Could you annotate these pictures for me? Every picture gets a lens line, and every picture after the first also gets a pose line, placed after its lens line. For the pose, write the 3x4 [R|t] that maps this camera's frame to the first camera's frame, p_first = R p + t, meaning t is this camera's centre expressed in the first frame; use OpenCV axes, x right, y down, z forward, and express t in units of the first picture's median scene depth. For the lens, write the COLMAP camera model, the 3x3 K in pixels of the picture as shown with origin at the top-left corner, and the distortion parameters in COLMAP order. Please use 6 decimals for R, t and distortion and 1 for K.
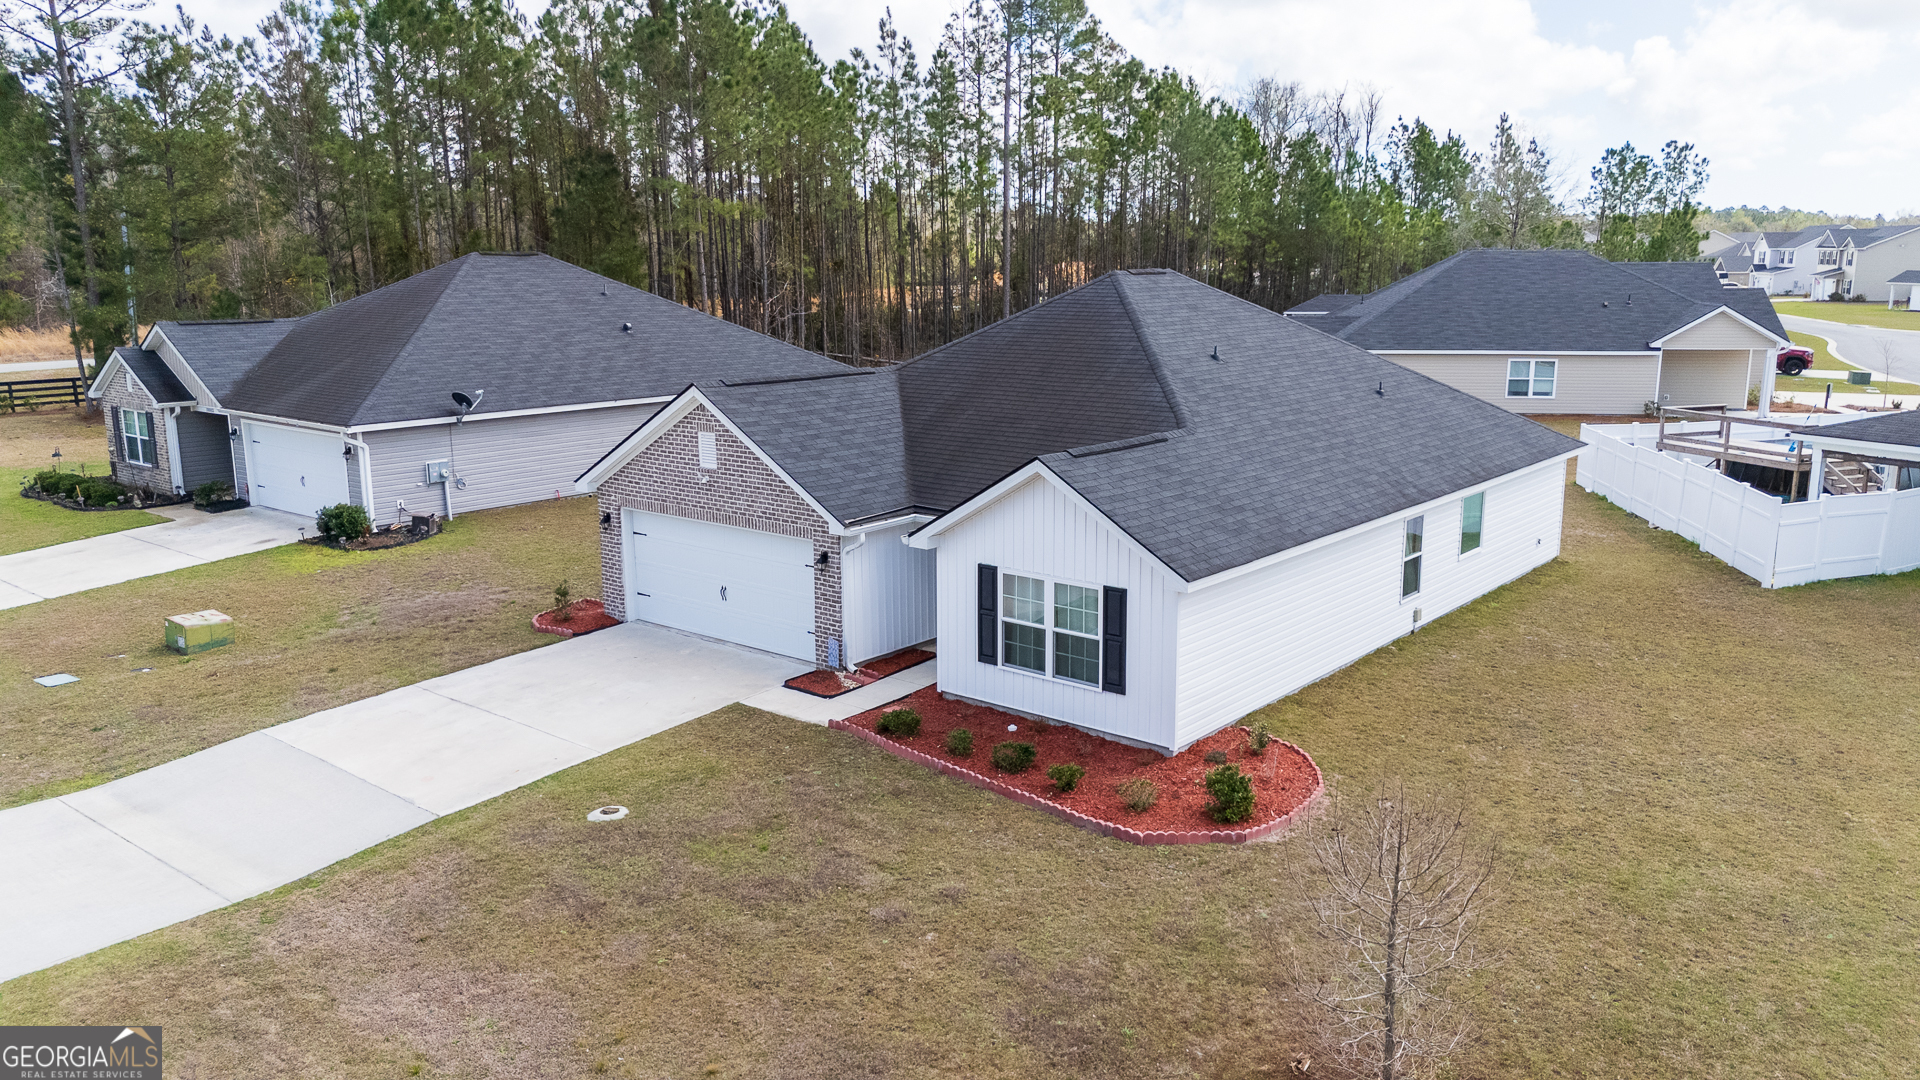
lens RADIAL K [[1424.5, 0, 960.0], [0, 1424.5, 540.0], [0, 0, 1]] dist [0.061736, -0.055327]
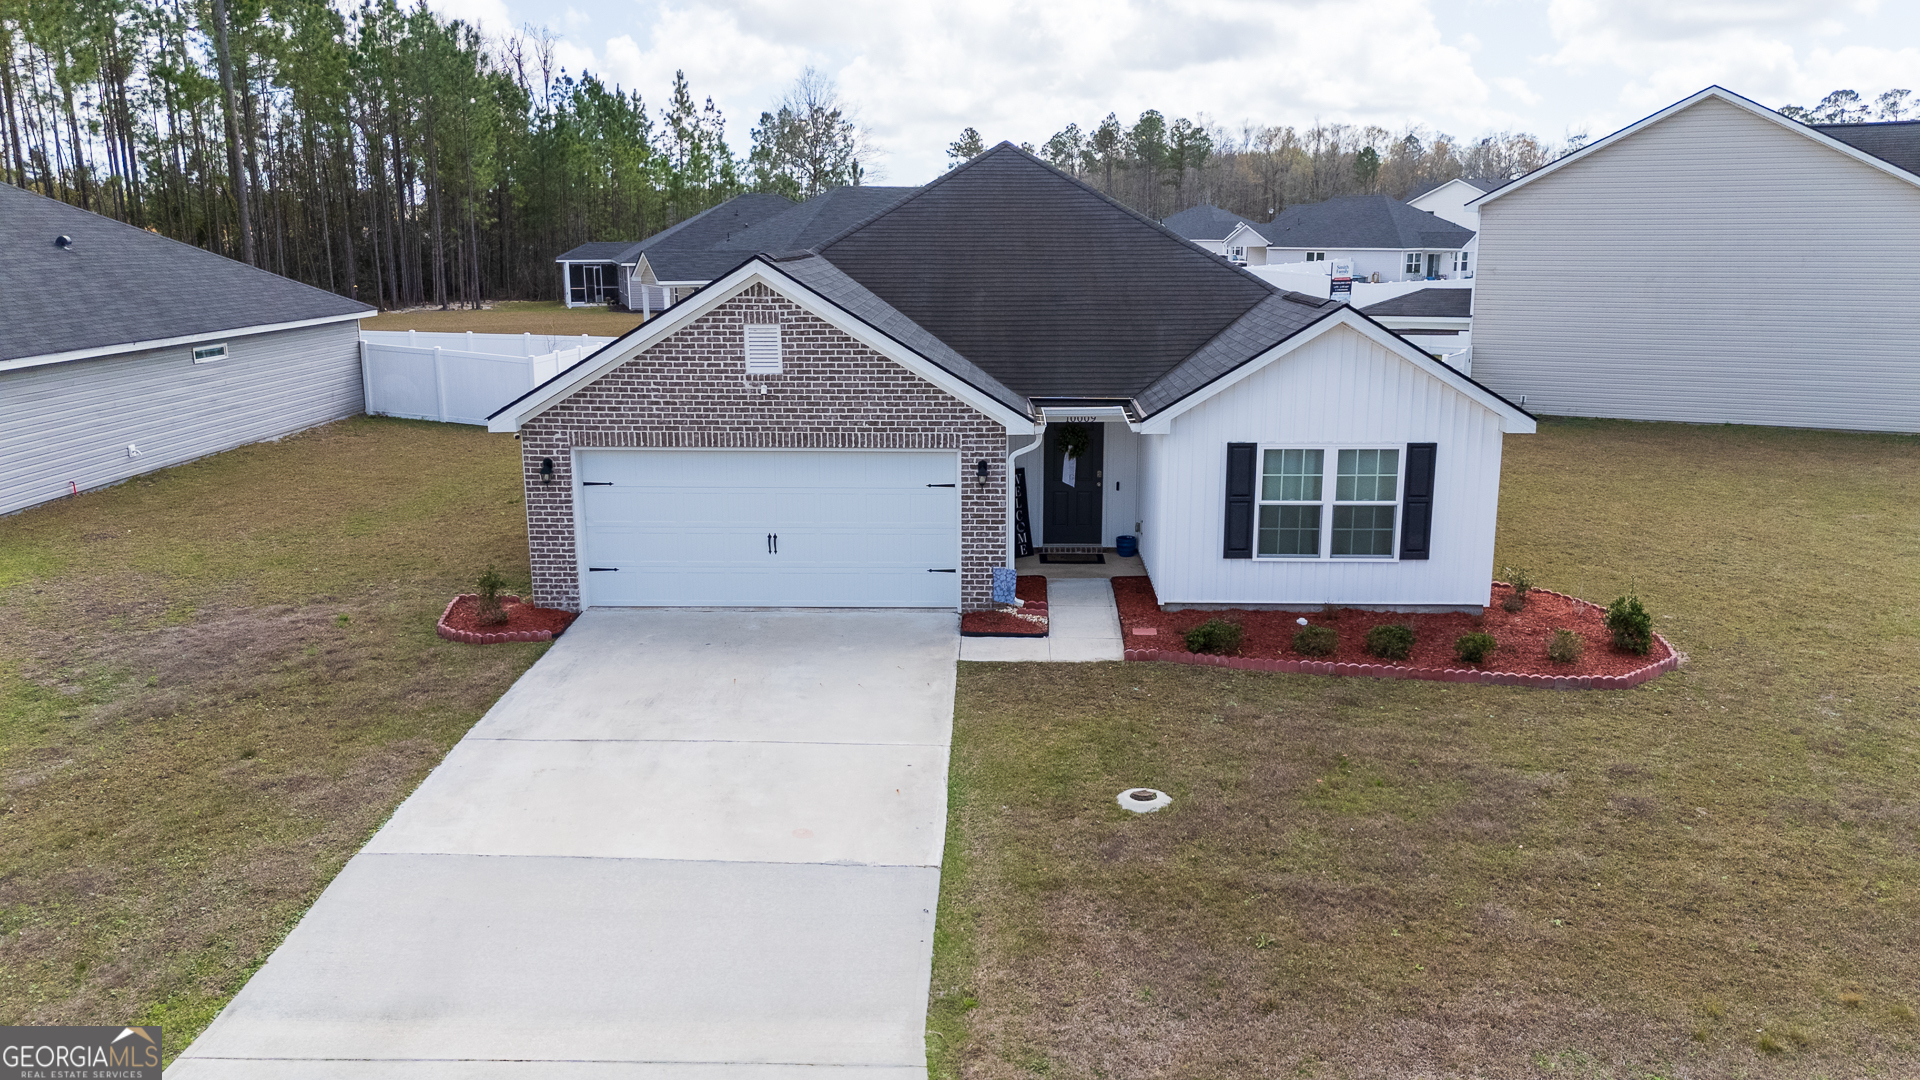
lens RADIAL K [[1424.5, 0, 960.0], [0, 1424.5, 540.0], [0, 0, 1]] dist [0.061736, -0.055327]
pose [[0.793043, -0.131116, 0.594888, -0.626034], [0.121696, 0.990976, 0.056183, 0.006340], [-0.596886, 0.027840, 0.801843, 0.399612]]
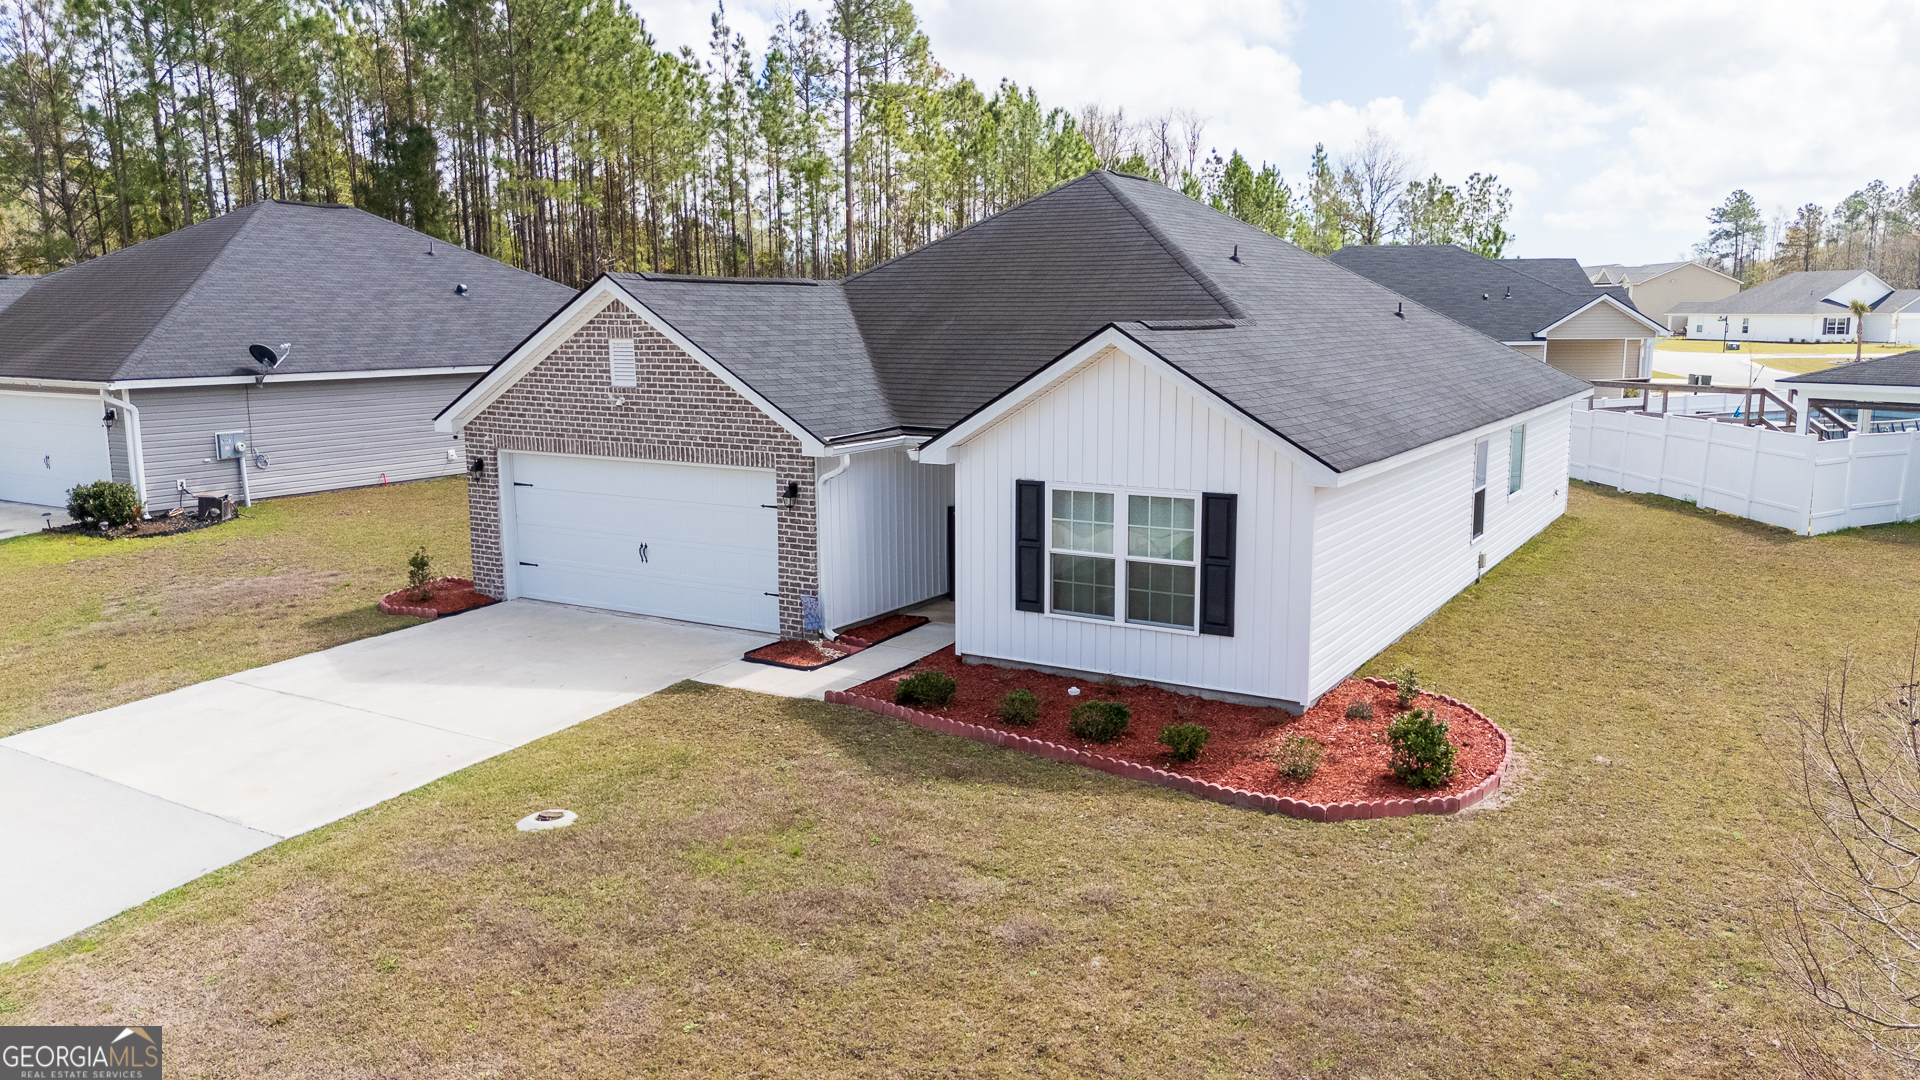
lens RADIAL K [[1424.5, 0, 960.0], [0, 1424.5, 540.0], [0, 0, 1]] dist [0.061736, -0.055327]
pose [[0.990070, -0.023131, 0.138656, -0.121215], [0.028607, 0.998882, -0.037630, 0.075651], [-0.137630, 0.041223, 0.989625, 0.247774]]
